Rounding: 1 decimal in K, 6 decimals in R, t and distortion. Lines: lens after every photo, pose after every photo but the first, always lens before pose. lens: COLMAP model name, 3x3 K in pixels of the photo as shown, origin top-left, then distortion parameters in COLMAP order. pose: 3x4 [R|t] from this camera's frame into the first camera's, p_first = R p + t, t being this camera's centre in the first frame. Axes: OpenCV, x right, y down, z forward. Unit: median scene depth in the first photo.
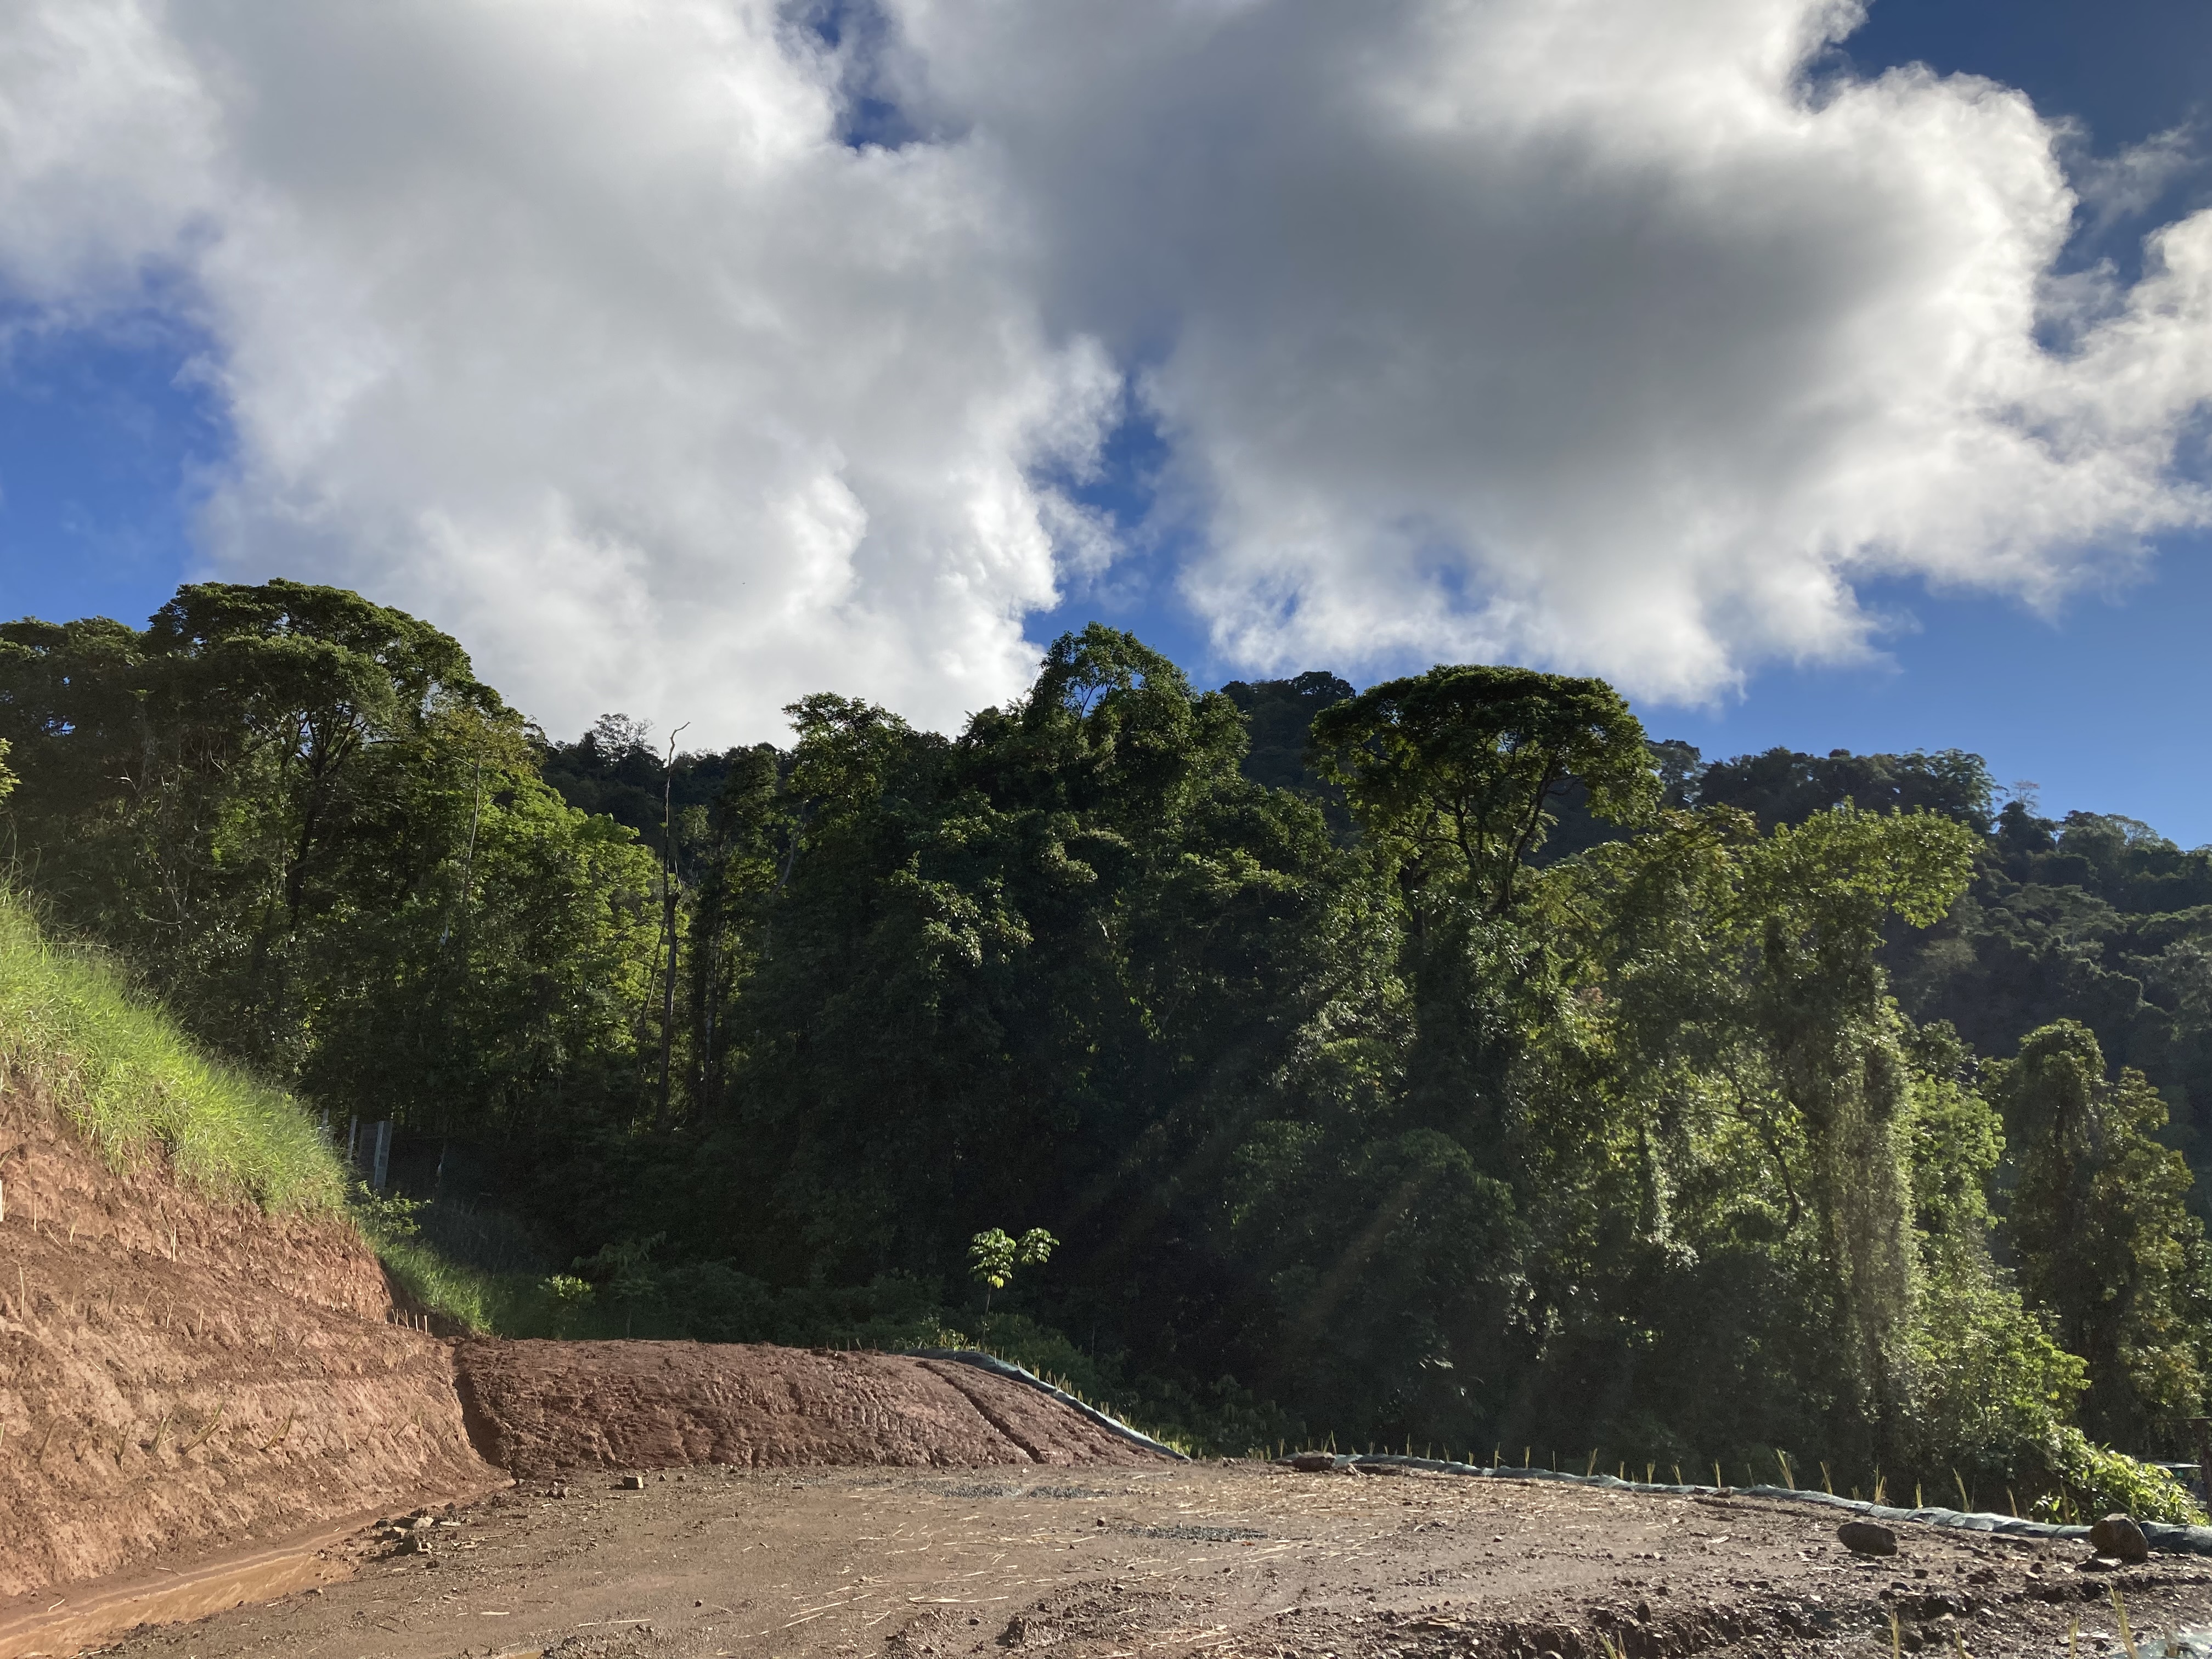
lens RADIAL K [[1764.7, 0, 1106.0], [0, 1764.7, 829.5], [0, 0, 1]] dist [0.003194, -0.056140]
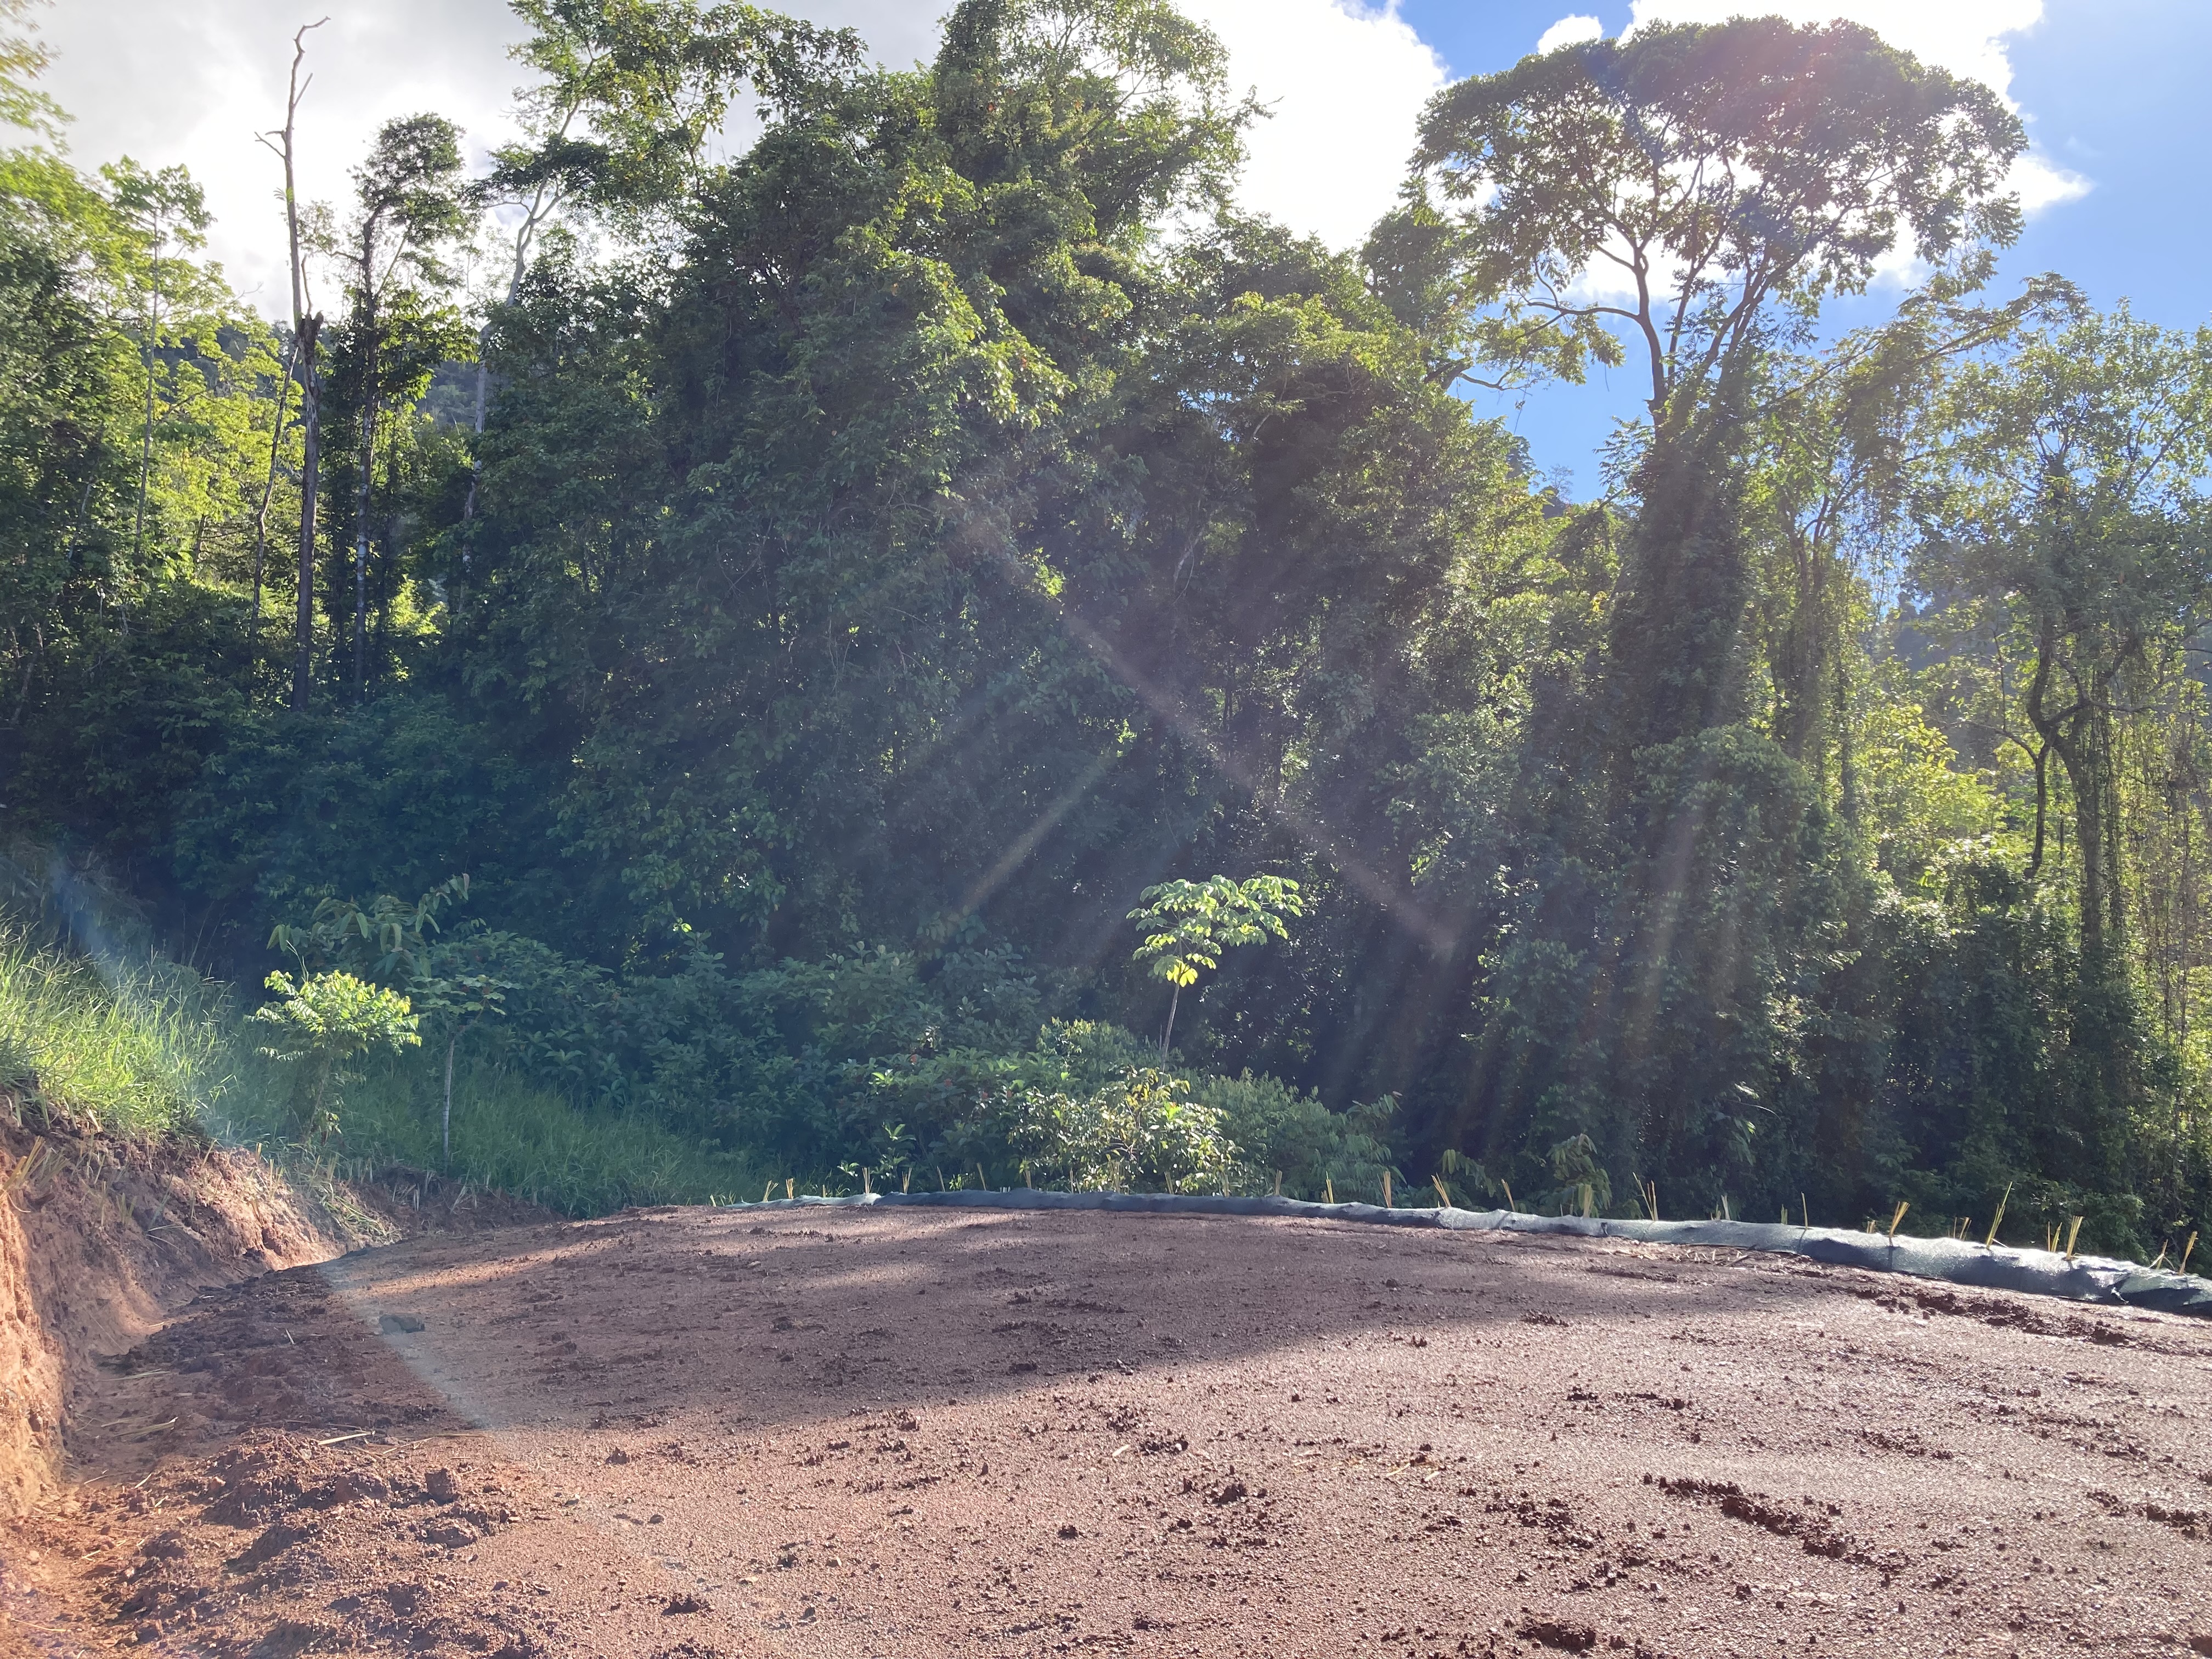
lens RADIAL K [[1764.7, 0, 1106.0], [0, 1764.7, 829.5], [0, 0, 1]] dist [0.003194, -0.056140]
pose [[0.957633, 0.017845, 0.287437, -0.179661], [-0.072270, 0.981032, 0.179869, 0.092019], [-0.278775, -0.193022, 0.940759, 0.394462]]
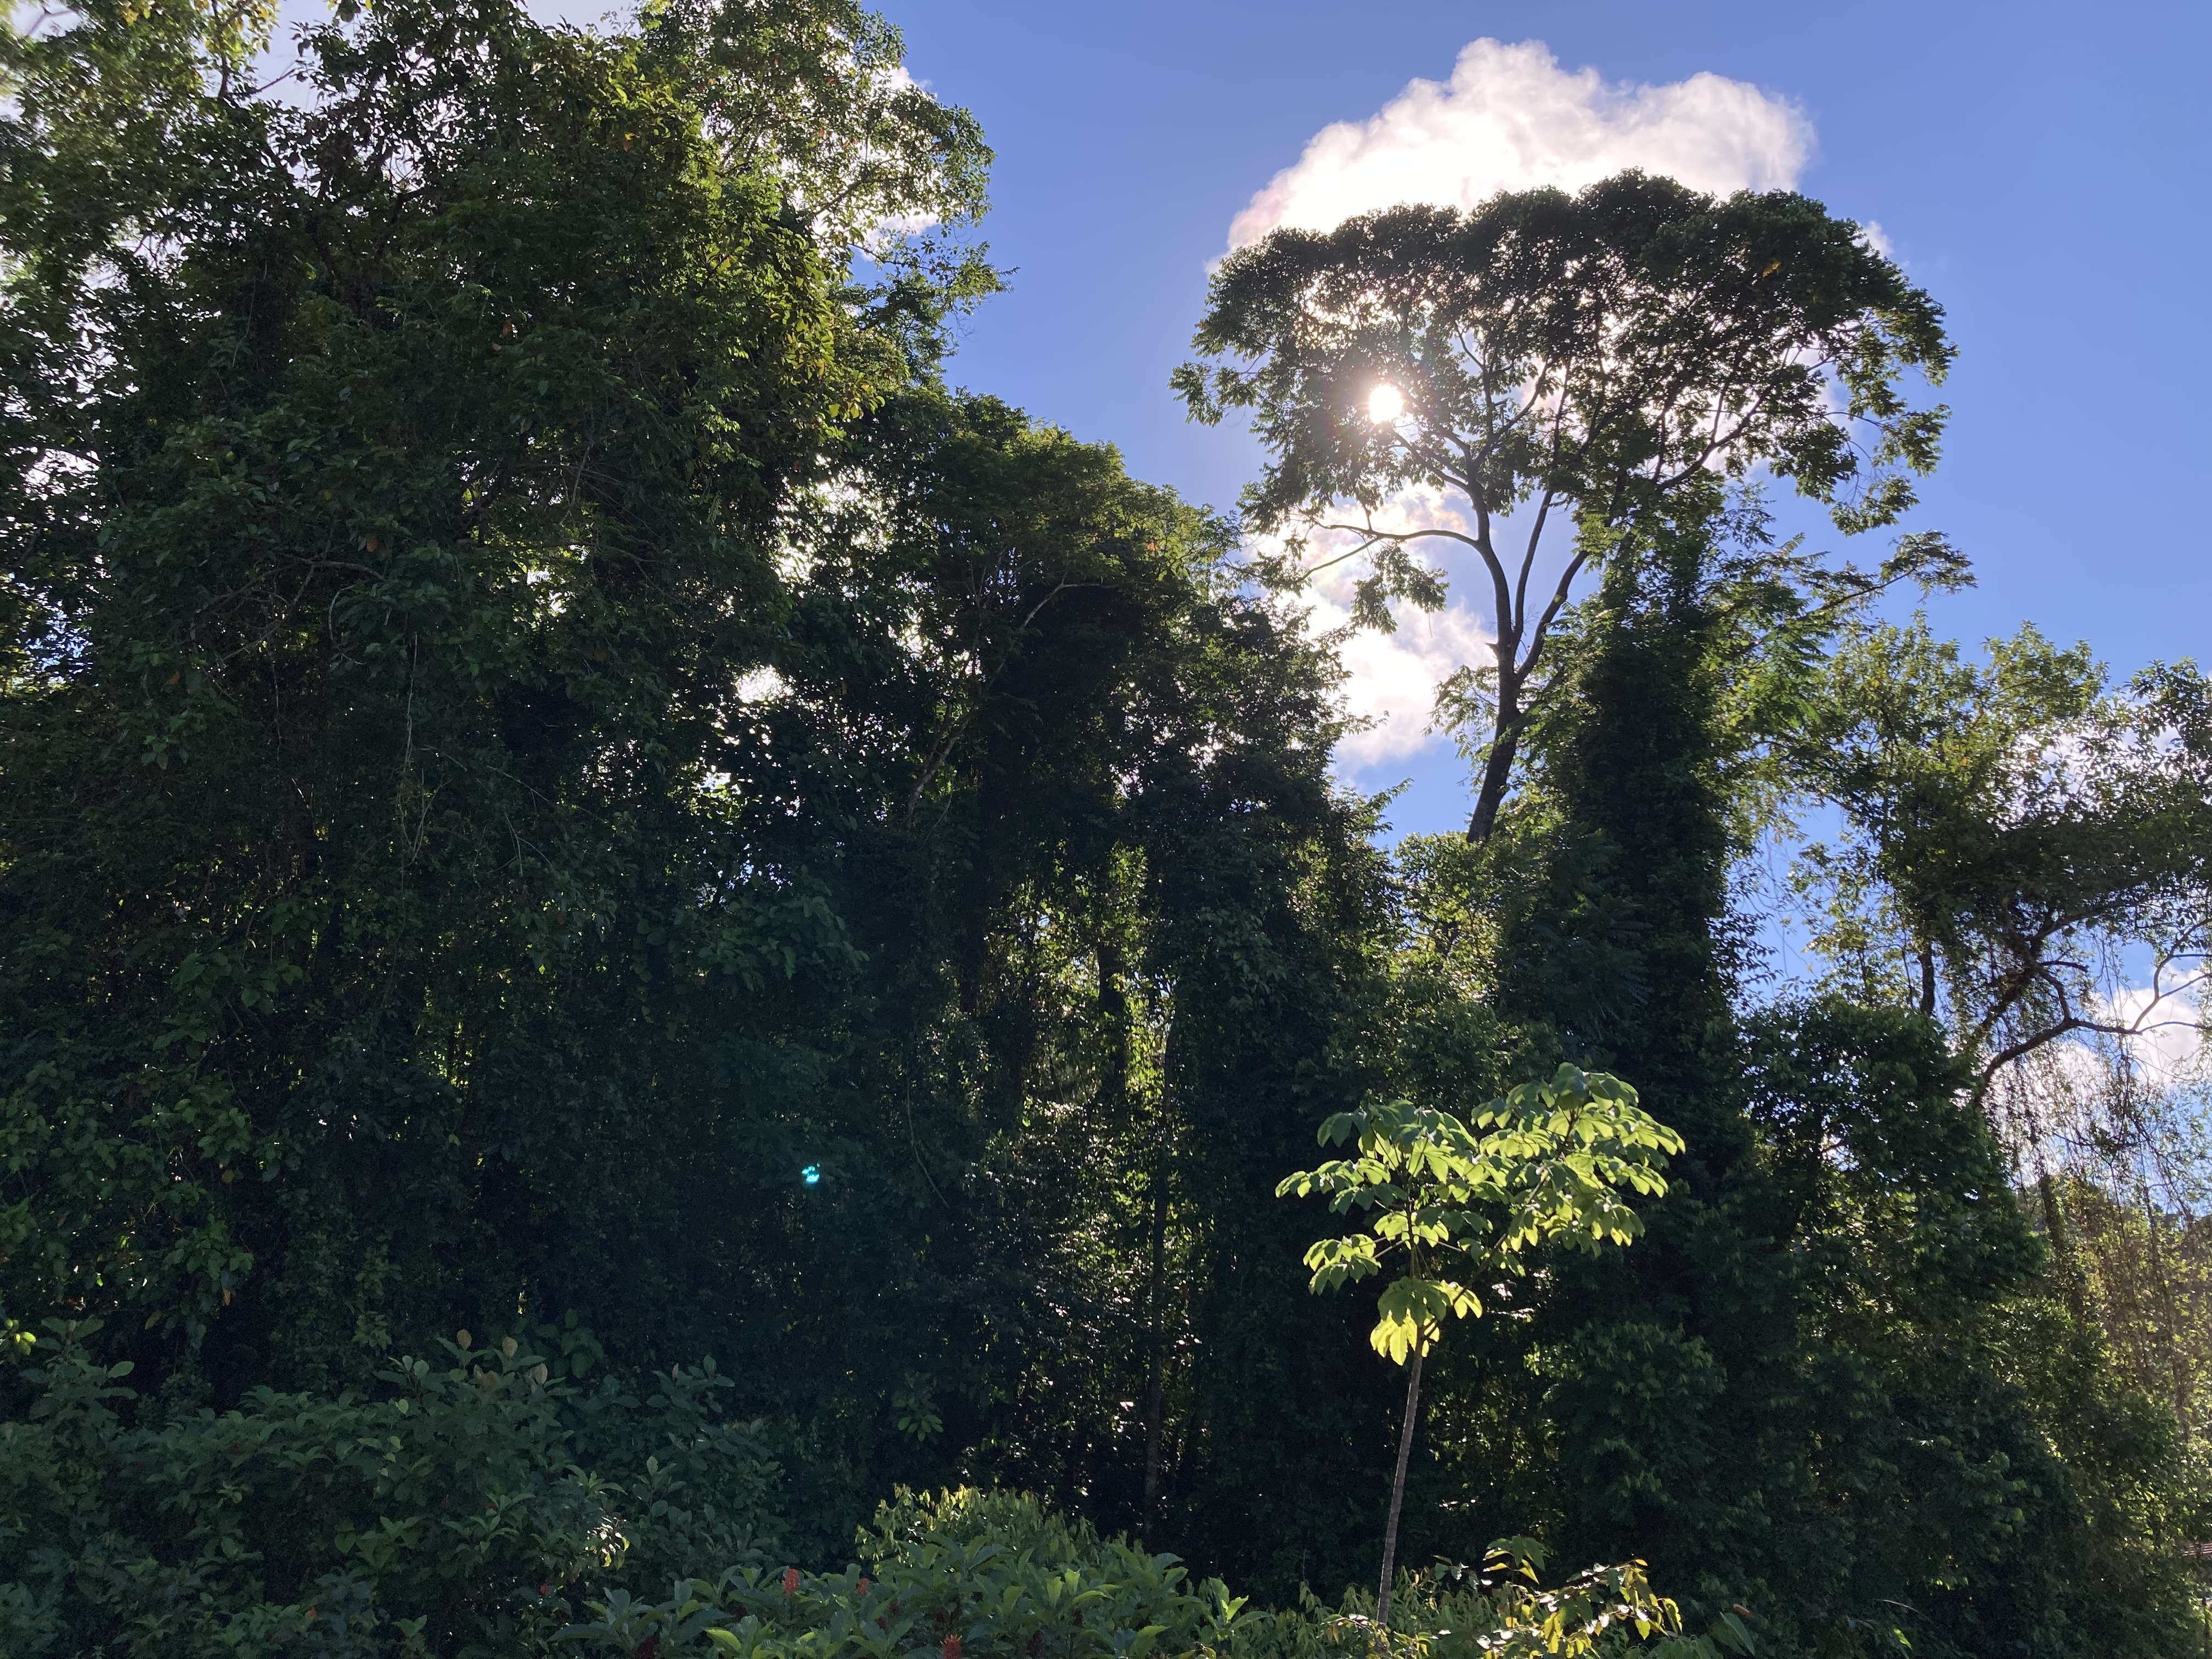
lens RADIAL K [[1764.7, 0, 1106.0], [0, 1764.7, 829.5], [0, 0, 1]] dist [0.003194, -0.056140]
pose [[0.816754, 0.160044, 0.554346, -0.171830], [-0.107171, 0.986122, -0.126800, 0.172532], [-0.566946, 0.044154, 0.822571, 0.634495]]
